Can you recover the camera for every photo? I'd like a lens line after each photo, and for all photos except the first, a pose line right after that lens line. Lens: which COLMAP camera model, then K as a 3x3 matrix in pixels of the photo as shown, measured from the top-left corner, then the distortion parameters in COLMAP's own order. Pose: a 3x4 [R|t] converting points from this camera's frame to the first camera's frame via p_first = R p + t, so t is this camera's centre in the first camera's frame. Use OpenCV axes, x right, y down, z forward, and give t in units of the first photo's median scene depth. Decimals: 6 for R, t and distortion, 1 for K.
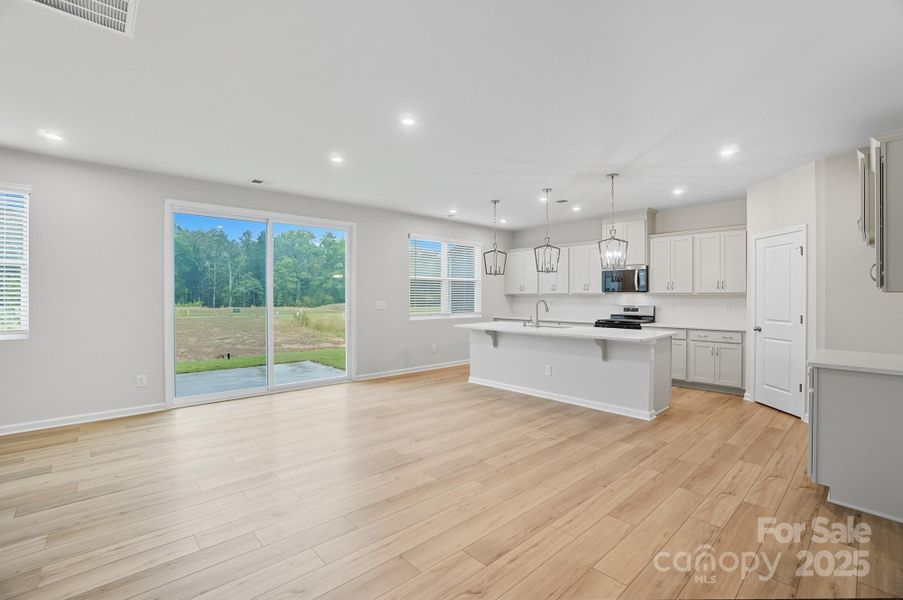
lens RADIAL K [[403.9, 0, 450.3], [0, 403.9, 293.8], [0, 0, 1]] dist [-0.060463, 0.022204]
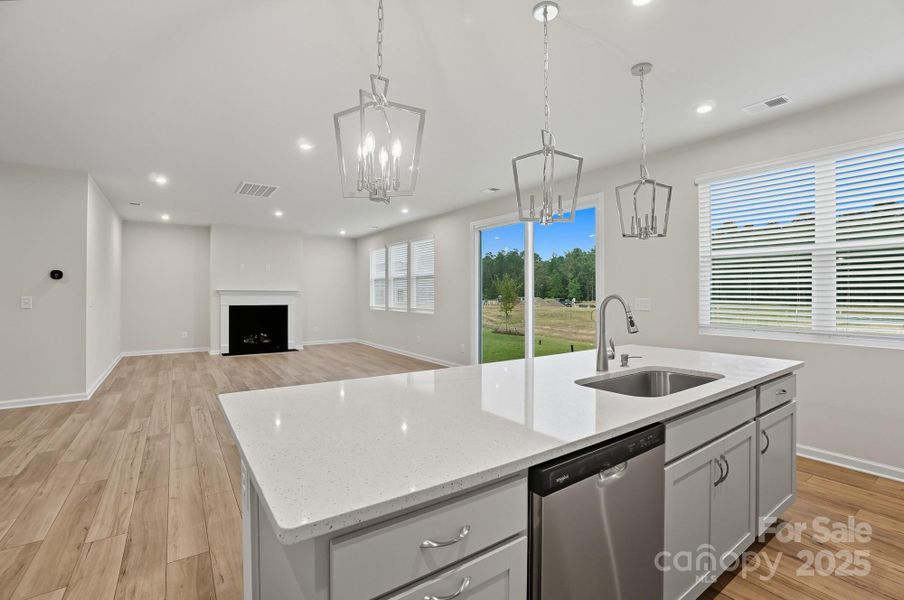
lens RADIAL K [[404.3, 0, 450.8], [0, 404.3, 293.8], [0, 0, 1]] dist [-0.060463, 0.022204]
pose [[-0.126885, -0.001247, -0.991917, 0.654809], [0.005208, 0.999985, -0.001923, 0.015289], [0.991904, -0.005410, -0.126876, 1.004844]]
